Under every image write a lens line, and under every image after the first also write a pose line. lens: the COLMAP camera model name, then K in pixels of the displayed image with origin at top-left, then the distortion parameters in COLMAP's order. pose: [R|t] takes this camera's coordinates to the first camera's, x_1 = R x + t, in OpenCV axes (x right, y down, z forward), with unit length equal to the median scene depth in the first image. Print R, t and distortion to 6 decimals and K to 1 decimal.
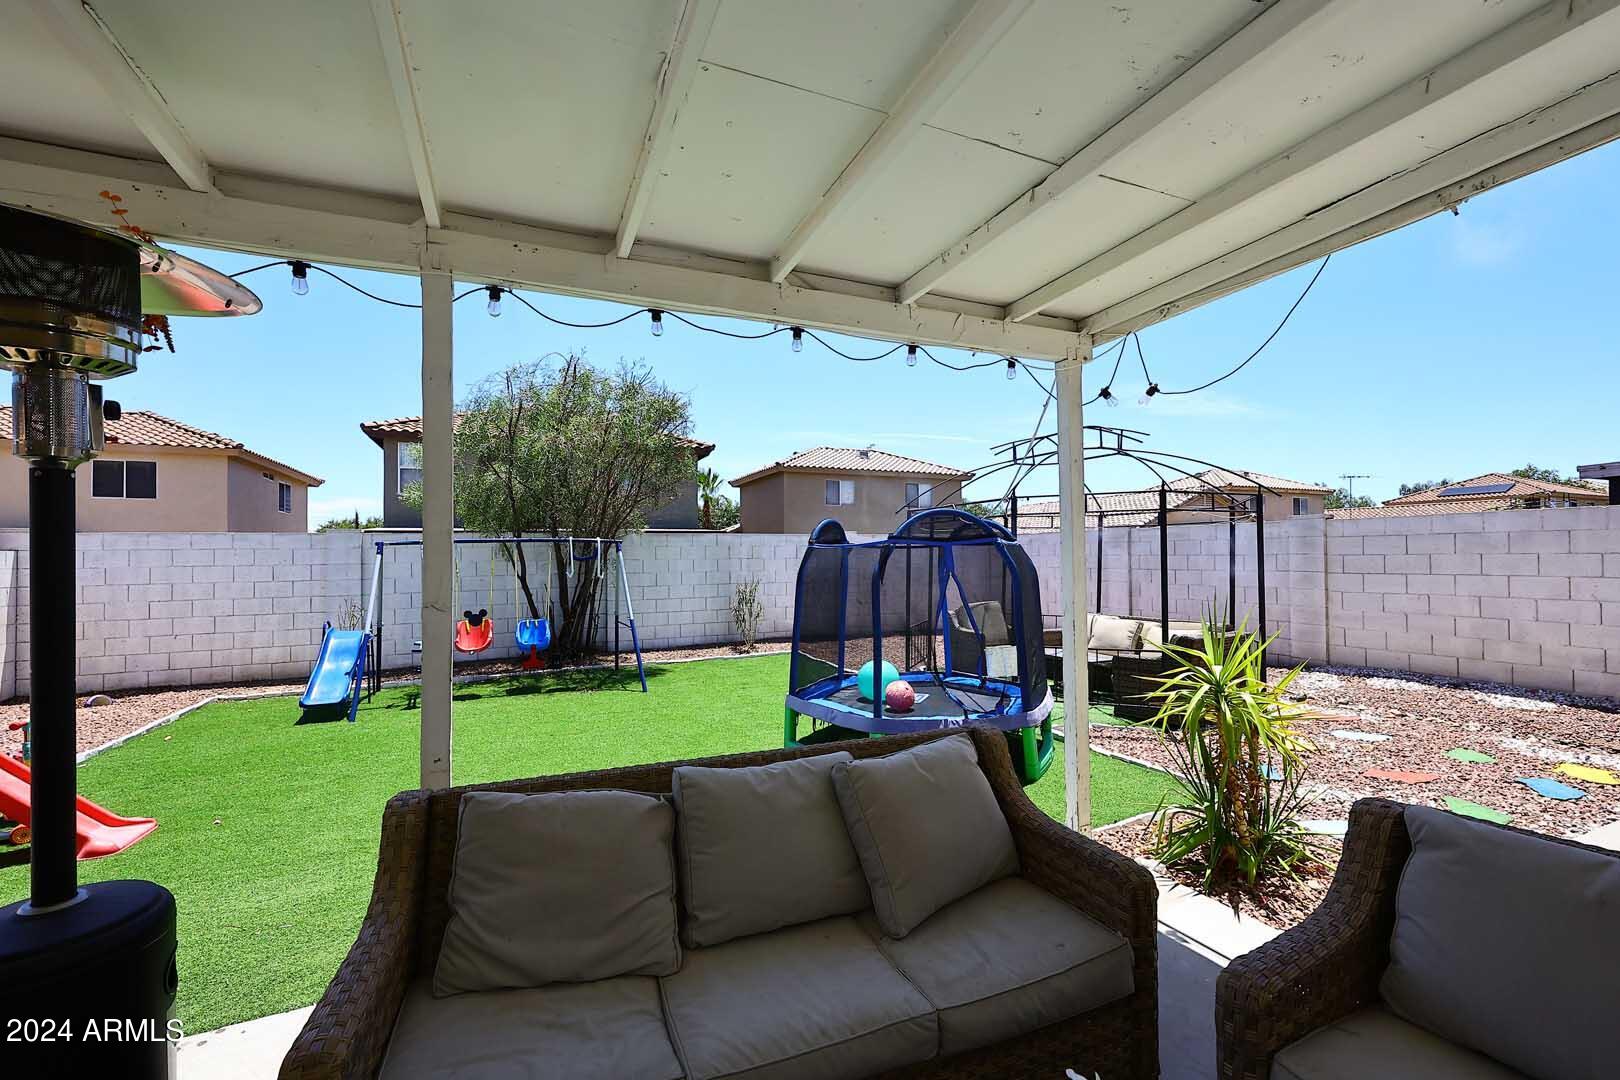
lens RADIAL K [[683.4, 0, 826.7], [0, 683.4, 545.3], [0, 0, 1]] dist [0.003272, 0.000290]
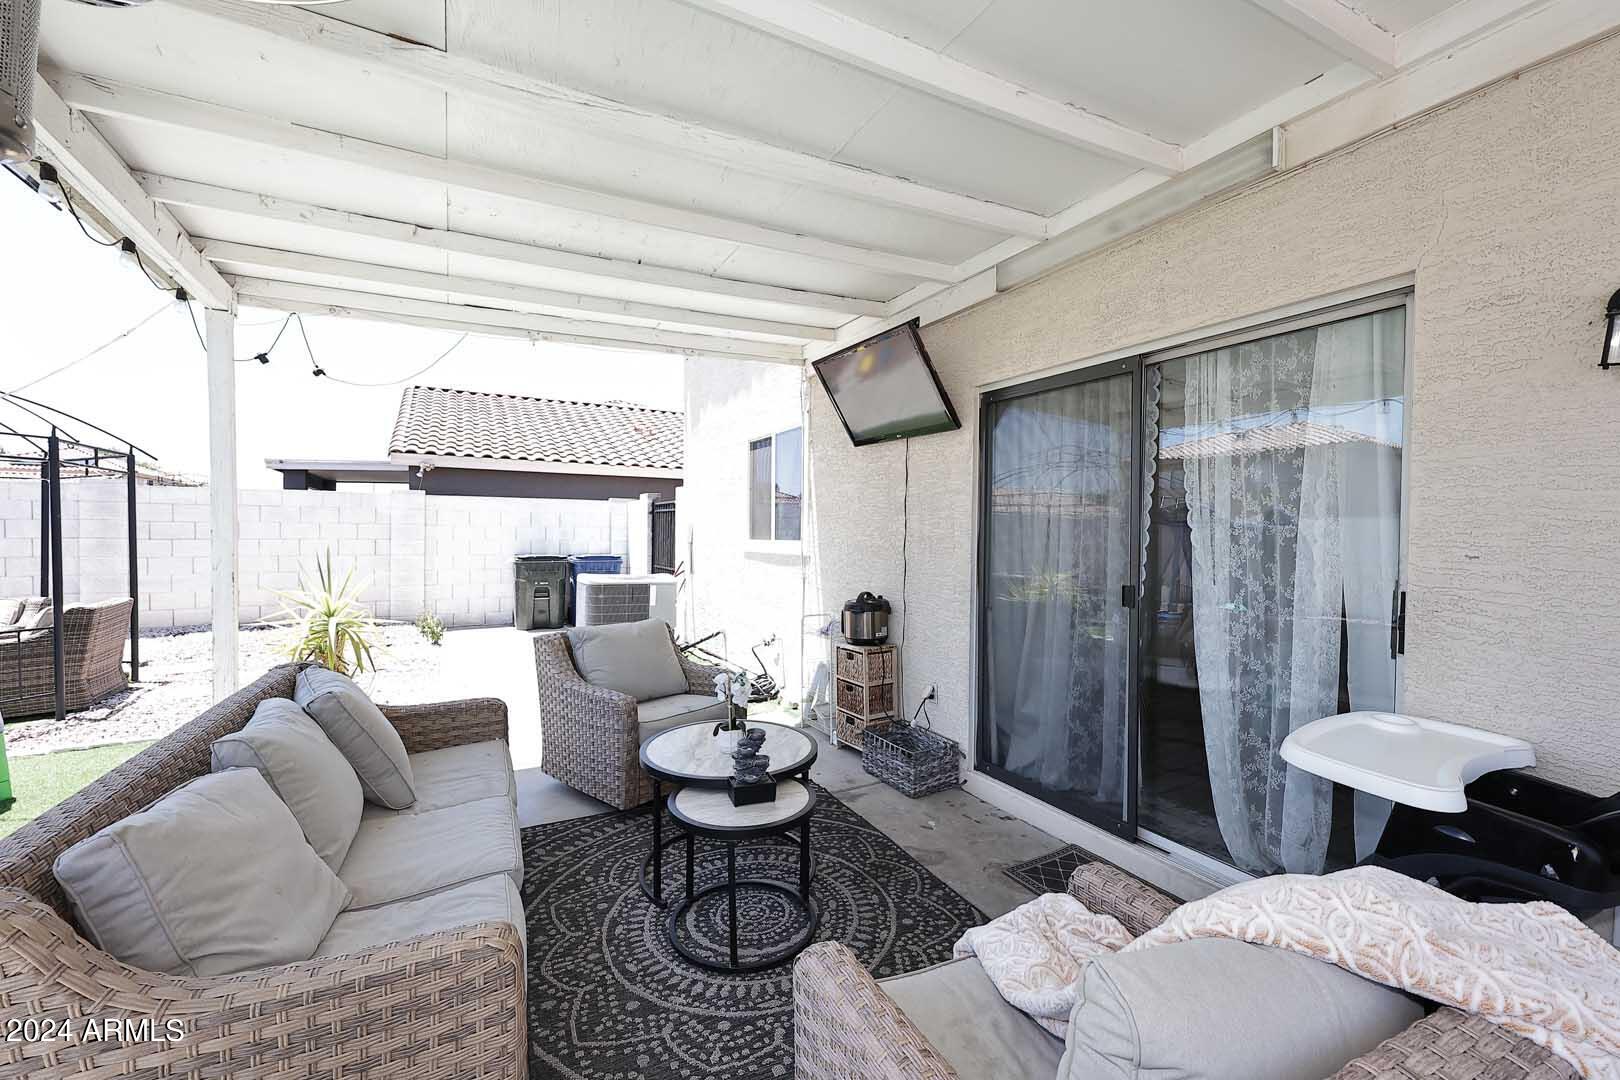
lens RADIAL K [[683.4, 0, 812.9], [0, 683.4, 539.1], [0, 0, 1]] dist [0.003272, 0.000290]
pose [[-0.108493, -0.002549, 0.994094, -0.307892], [-0.017745, 0.999842, 0.000627, 0.018026], [-0.993939, -0.017572, -0.108522, 0.106613]]
